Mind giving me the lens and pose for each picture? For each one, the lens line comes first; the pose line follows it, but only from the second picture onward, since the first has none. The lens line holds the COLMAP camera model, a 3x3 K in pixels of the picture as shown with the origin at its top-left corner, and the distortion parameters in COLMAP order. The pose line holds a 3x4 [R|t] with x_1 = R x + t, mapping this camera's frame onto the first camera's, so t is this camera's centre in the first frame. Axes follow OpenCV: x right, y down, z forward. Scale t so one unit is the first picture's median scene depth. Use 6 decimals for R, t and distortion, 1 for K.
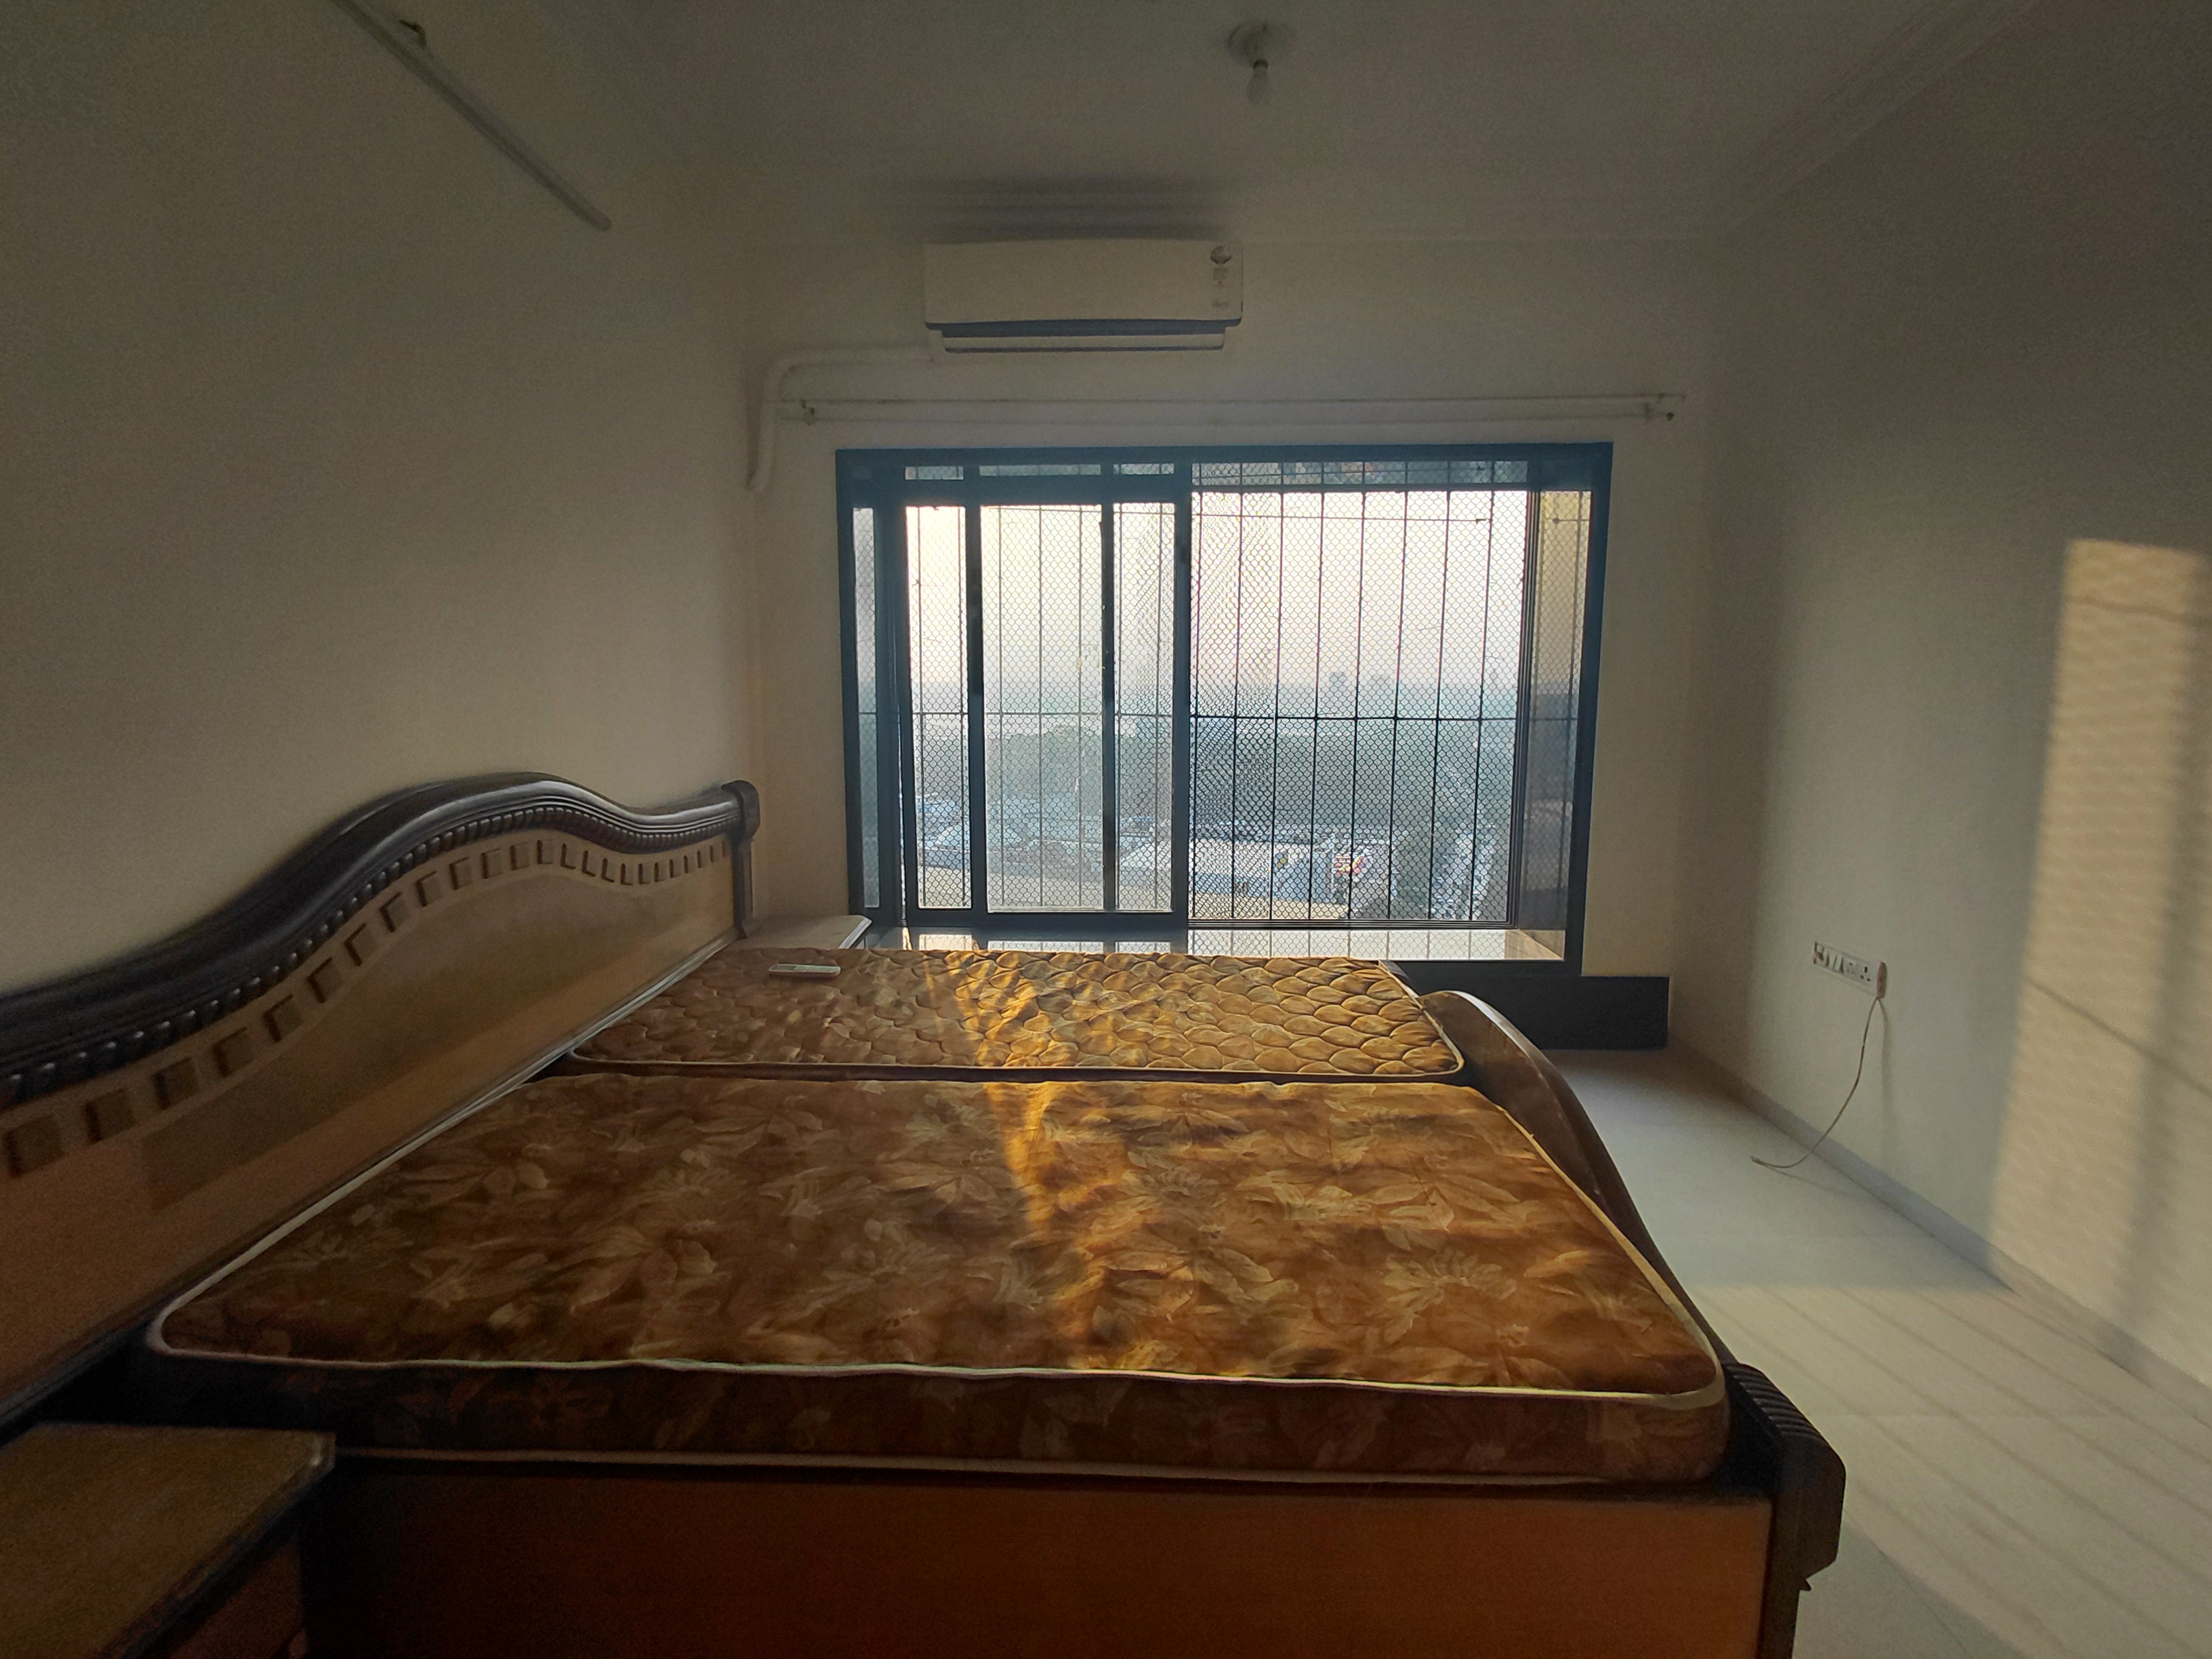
lens RADIAL K [[1030.6, 0, 1086.8], [0, 1030.6, 825.7], [0, 0, 1]] dist [-0.004282, 0.005696]
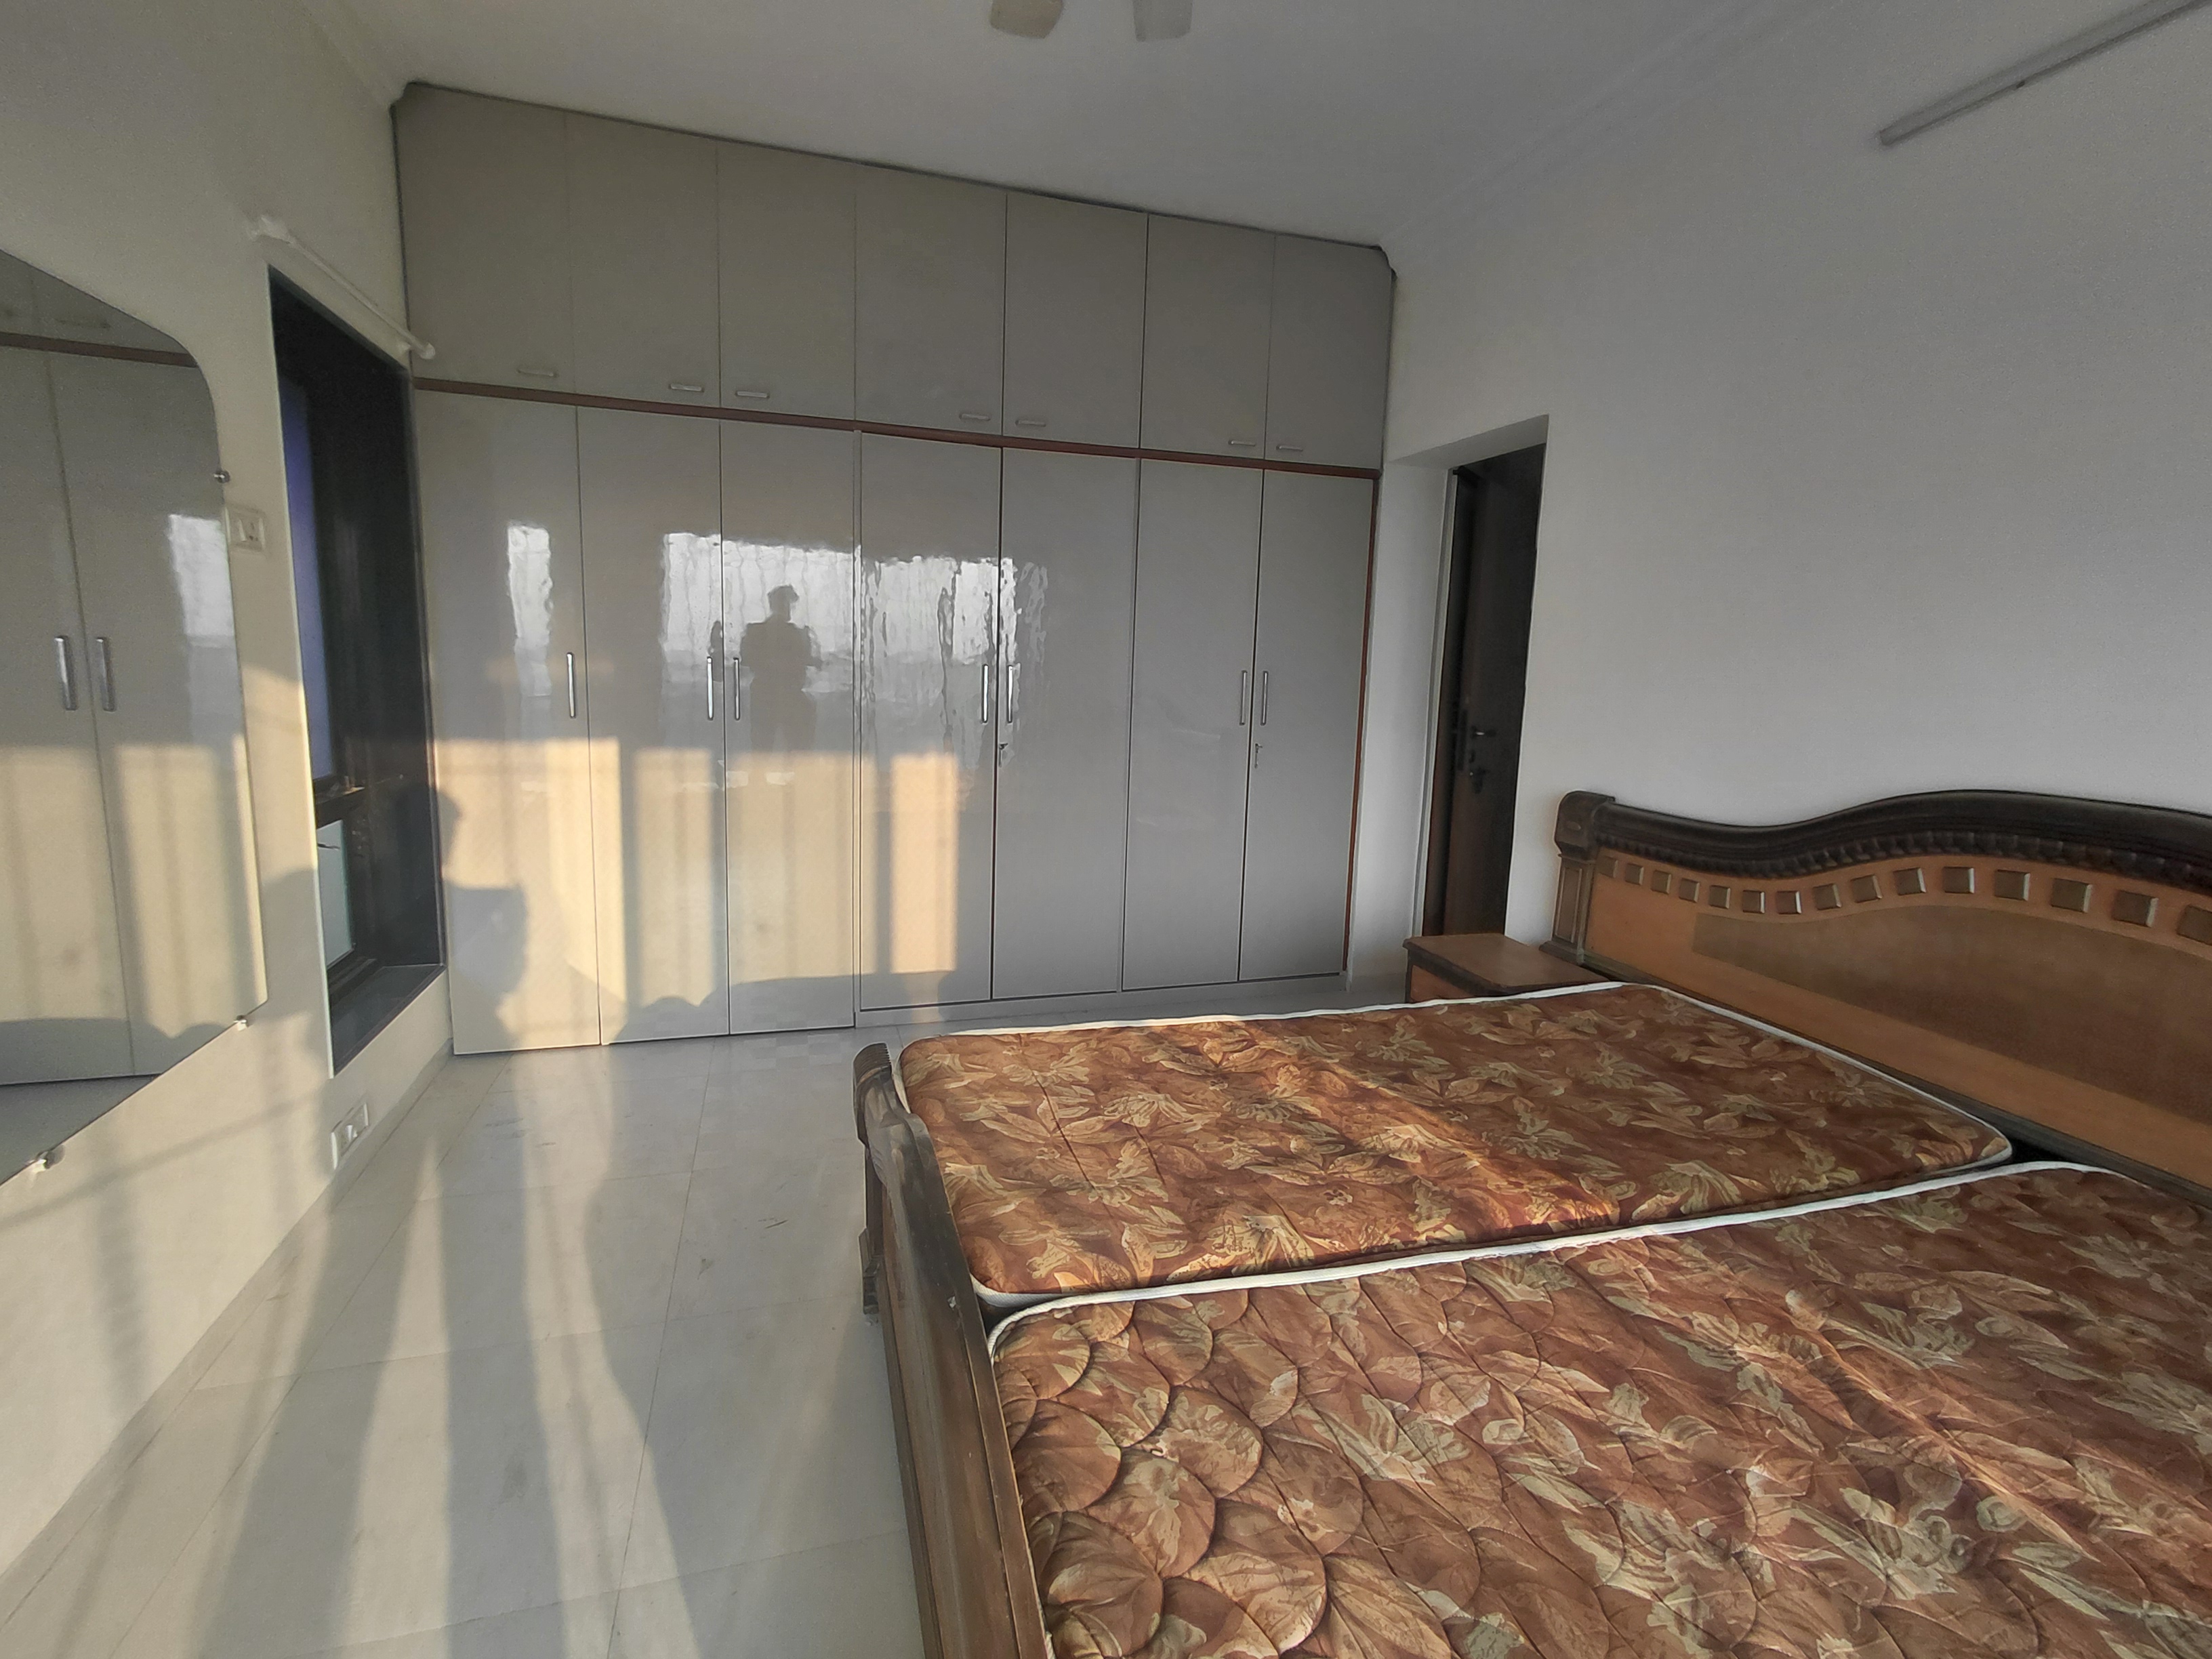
lens RADIAL K [[1030.6, 0, 1095.2], [0, 1030.6, 819.1], [0, 0, 1]] dist [-0.004282, 0.005696]
pose [[-0.946719, 0.020180, -0.321429, 0.548917], [-0.078216, 0.953748, 0.290252, -0.235995], [0.312420, 0.299928, -0.901353, 1.635726]]
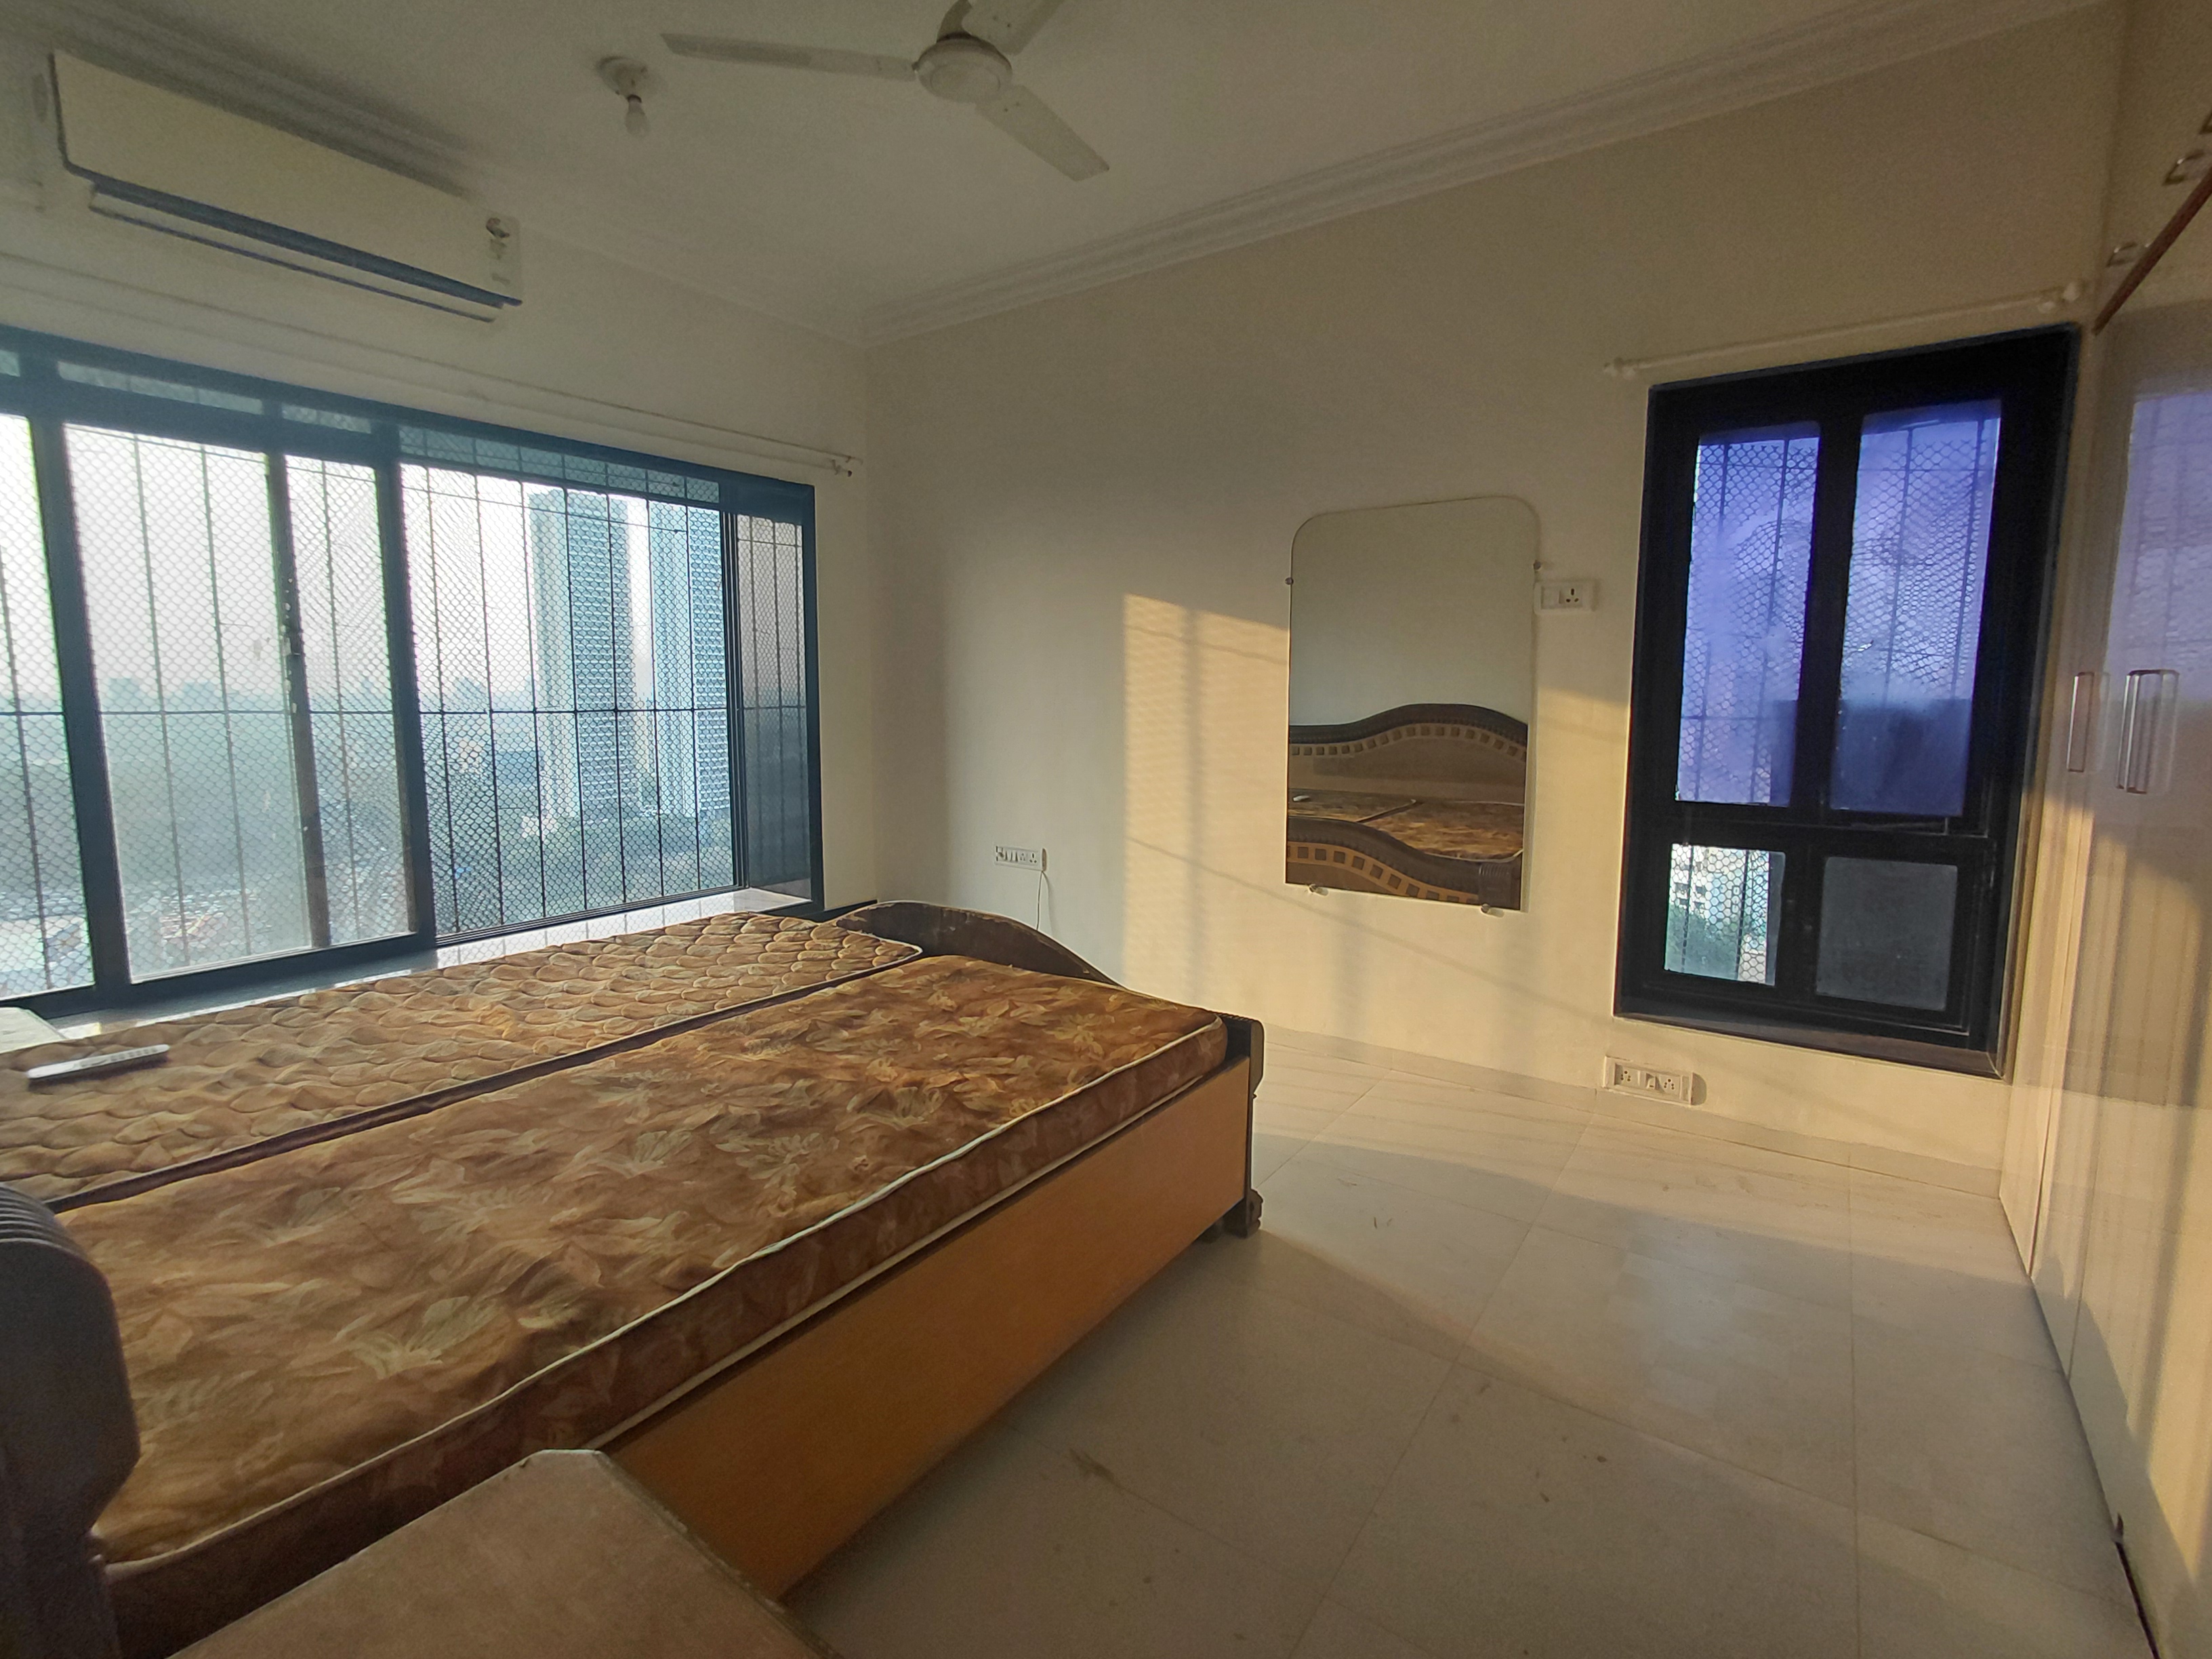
lens RADIAL K [[1030.6, 0, 1106.2], [0, 1030.6, 833.4], [0, 0, 1]] dist [-0.004282, 0.005696]
pose [[0.548952, -0.114161, 0.828021, -0.691908], [0.117009, 0.991370, 0.059109, 0.035233], [-0.827623, 0.064437, 0.557573, 0.033008]]
